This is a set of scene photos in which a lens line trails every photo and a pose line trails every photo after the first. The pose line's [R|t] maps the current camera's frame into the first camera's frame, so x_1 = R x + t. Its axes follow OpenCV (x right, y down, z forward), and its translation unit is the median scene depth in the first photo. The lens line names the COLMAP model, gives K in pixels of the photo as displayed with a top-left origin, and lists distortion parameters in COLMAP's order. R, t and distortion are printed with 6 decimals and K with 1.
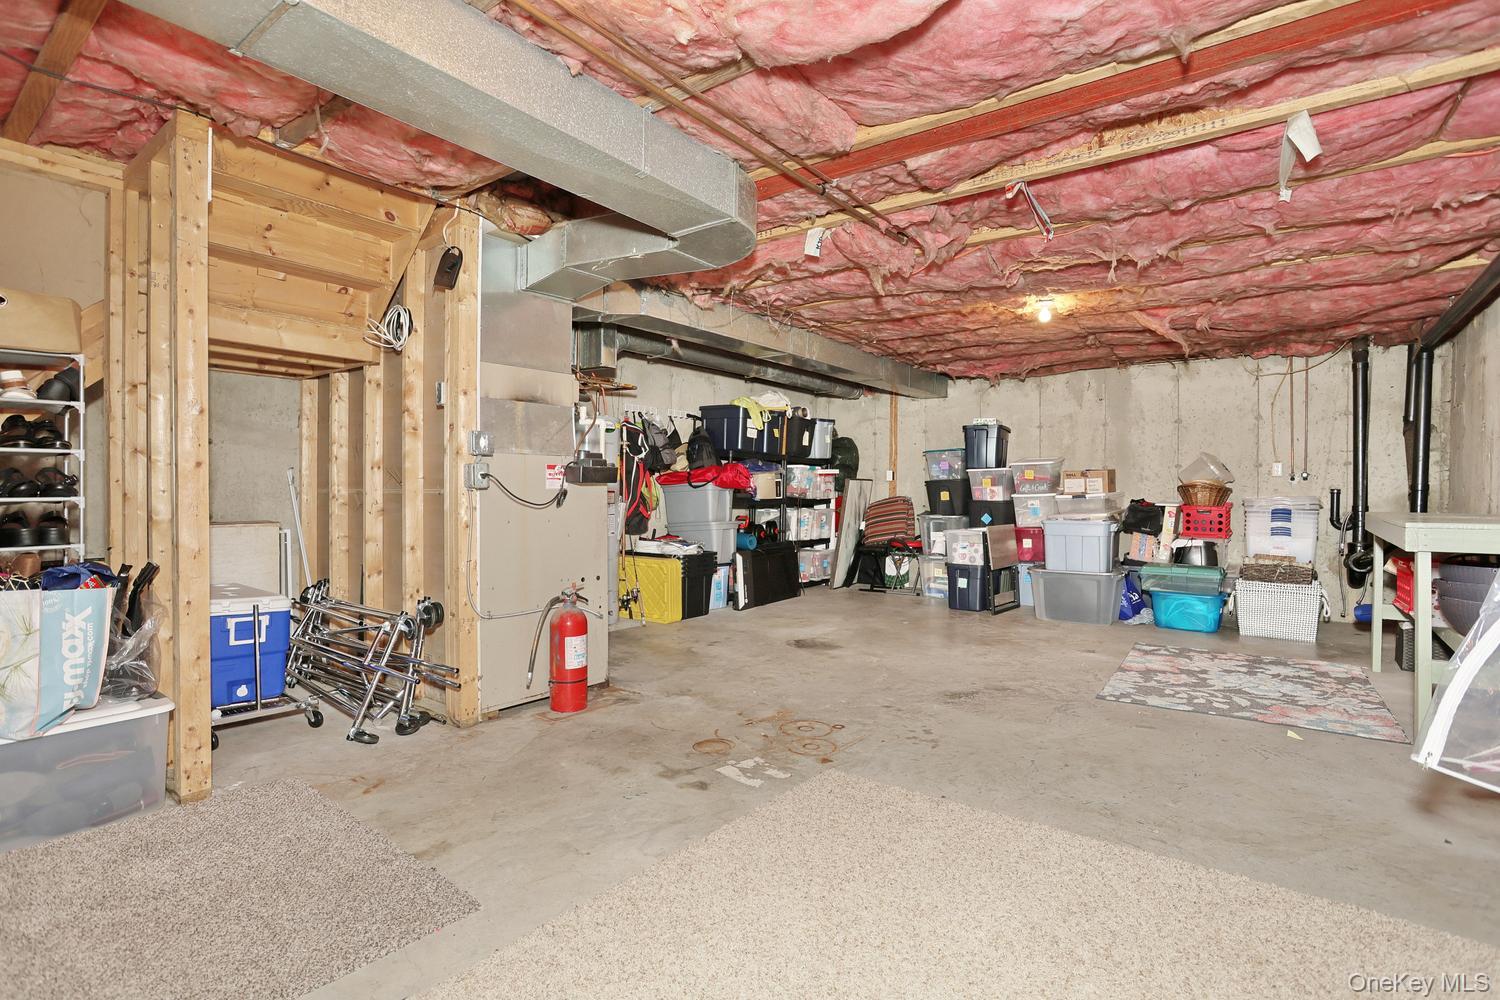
lens RADIAL K [[731.4, 0, 741.5], [0, 731.4, 496.5], [0, 0, 1]] dist [-0.055280, 0.012702]
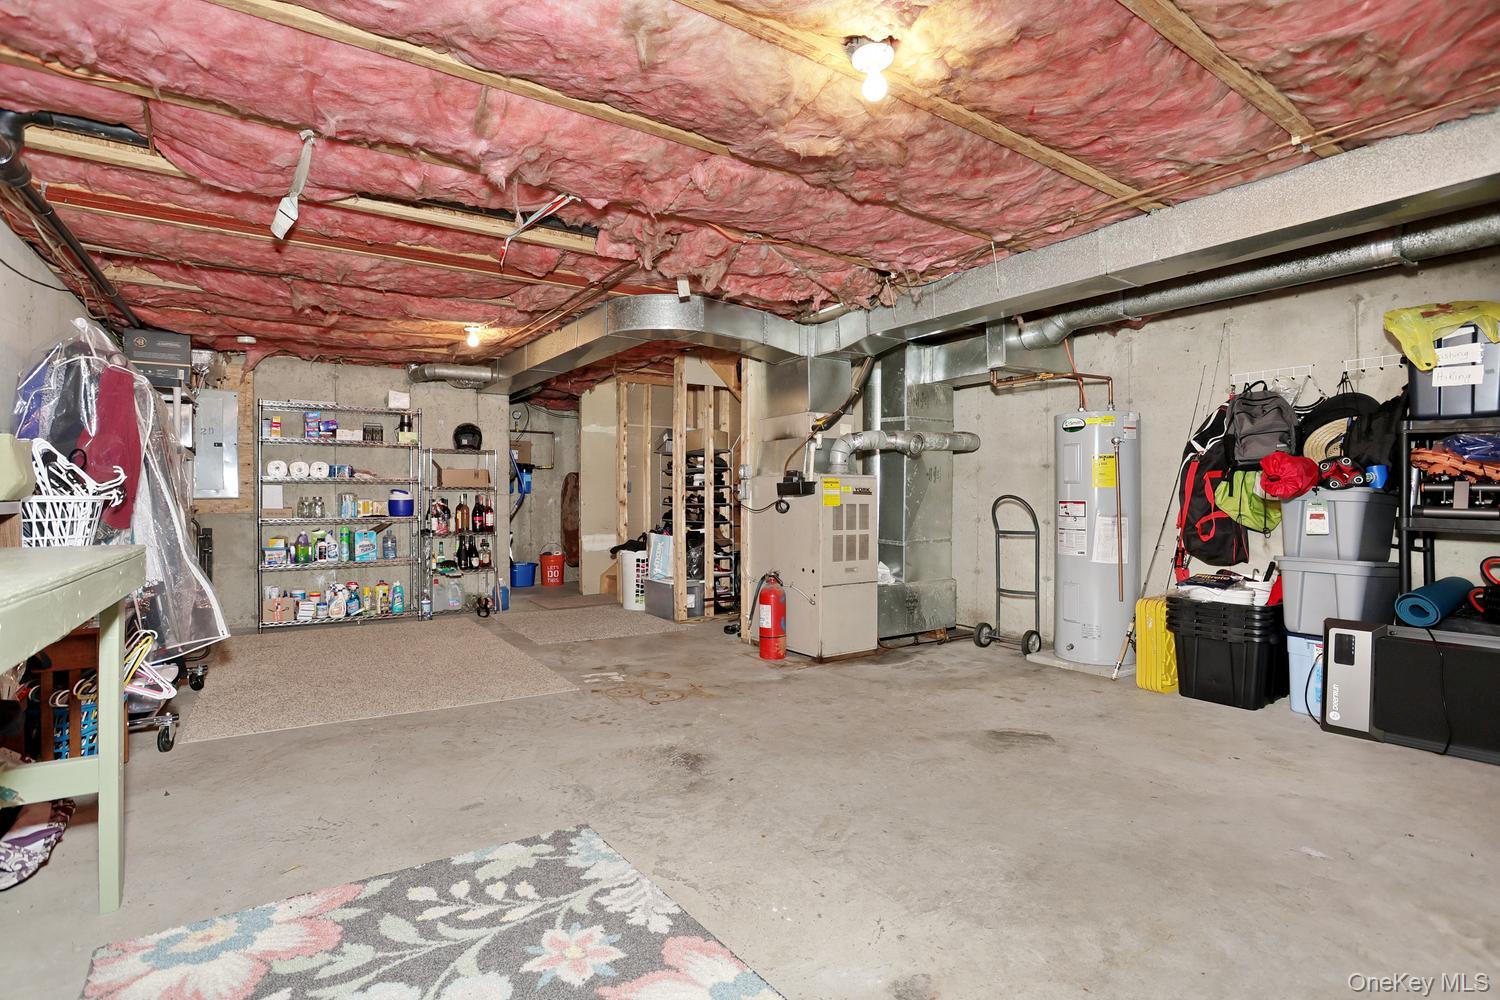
lens RADIAL K [[731.4, 0, 744.1], [0, 731.4, 502.7], [0, 0, 1]] dist [-0.055280, 0.012702]
pose [[-0.325791, 0.001779, -0.945440, 1.125837], [-0.006653, 0.999969, 0.004174, -0.010717], [0.945418, 0.007650, -0.325769, 1.430491]]
